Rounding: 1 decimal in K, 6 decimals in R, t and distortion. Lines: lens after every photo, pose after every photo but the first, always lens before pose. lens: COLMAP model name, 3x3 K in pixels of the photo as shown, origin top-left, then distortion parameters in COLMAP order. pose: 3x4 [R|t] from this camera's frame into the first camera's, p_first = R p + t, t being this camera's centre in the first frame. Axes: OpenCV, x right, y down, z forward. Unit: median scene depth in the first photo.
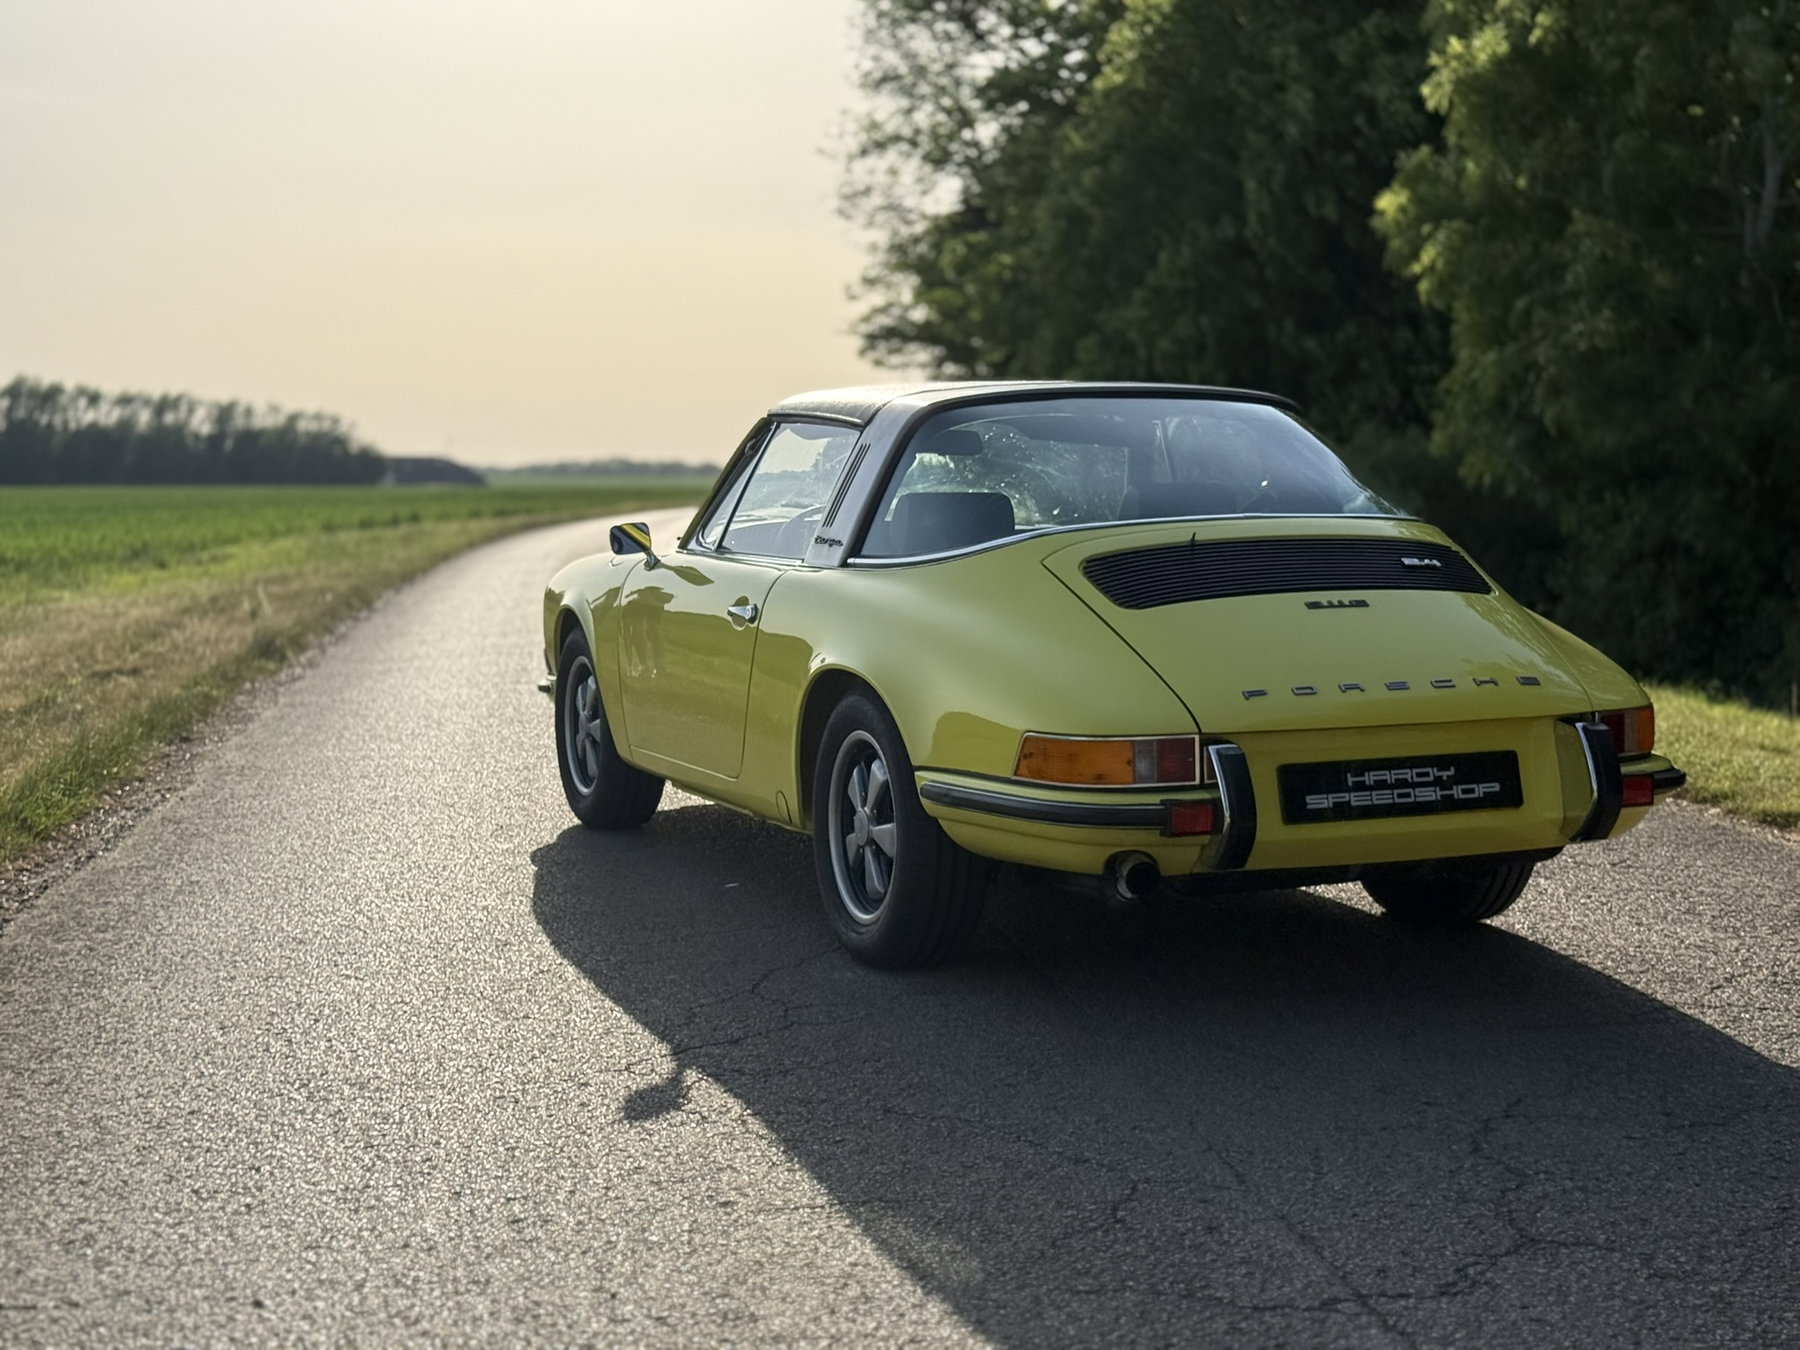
lens RADIAL K [[2540.0, 0, 902.2], [0, 2540.0, 696.0], [0, 0, 1]] dist [0.167391, -0.271820]
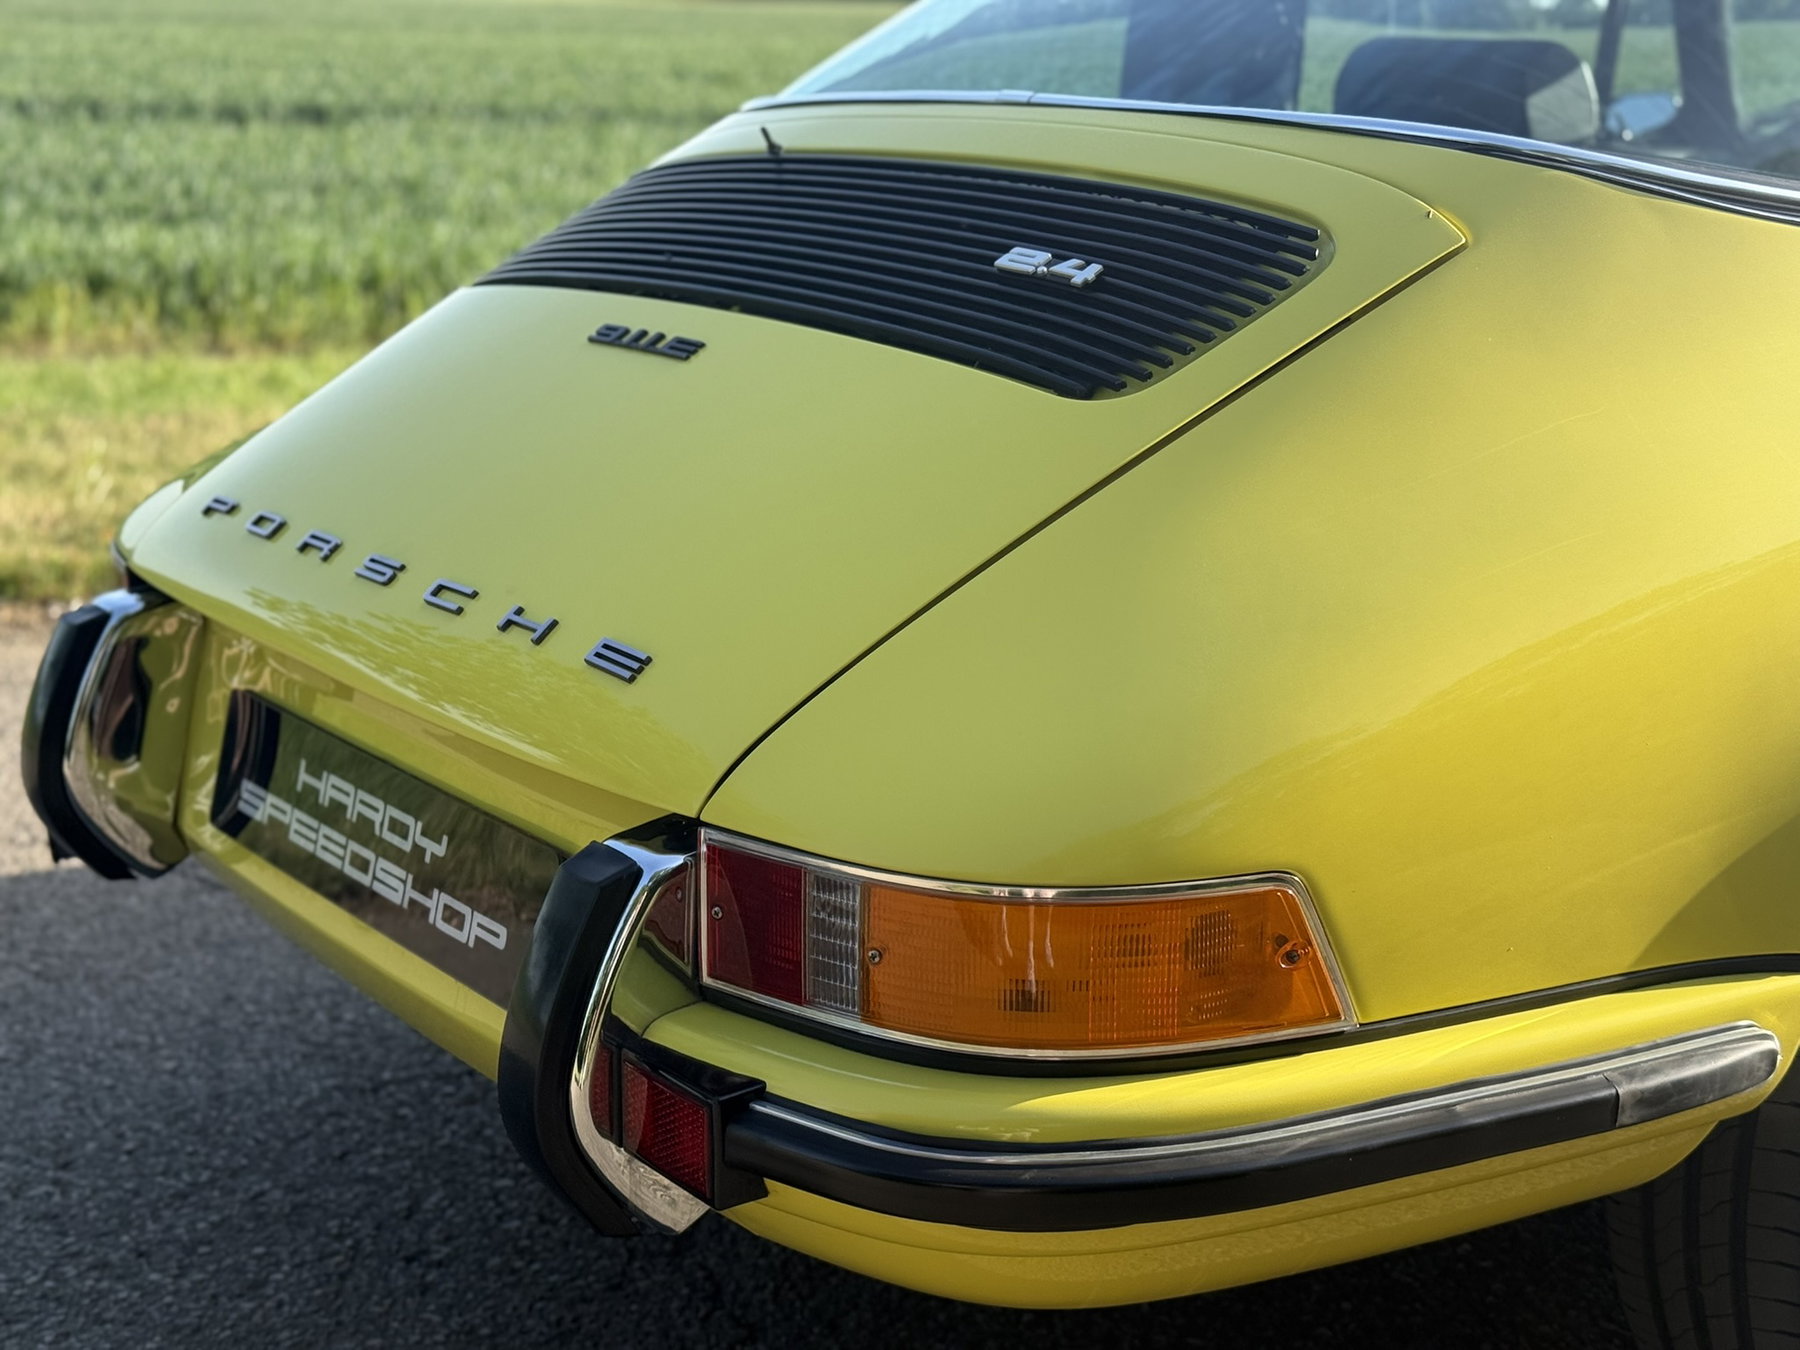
lens RADIAL K [[2540.0, 0, 902.2], [0, 2540.0, 696.0], [0, 0, 1]] dist [0.167391, -0.271820]
pose [[0.251011, 0.256734, -0.933317, 0.482126], [-0.098692, 0.965950, 0.239167, -0.070509], [0.962940, 0.032077, 0.267802, 0.842453]]
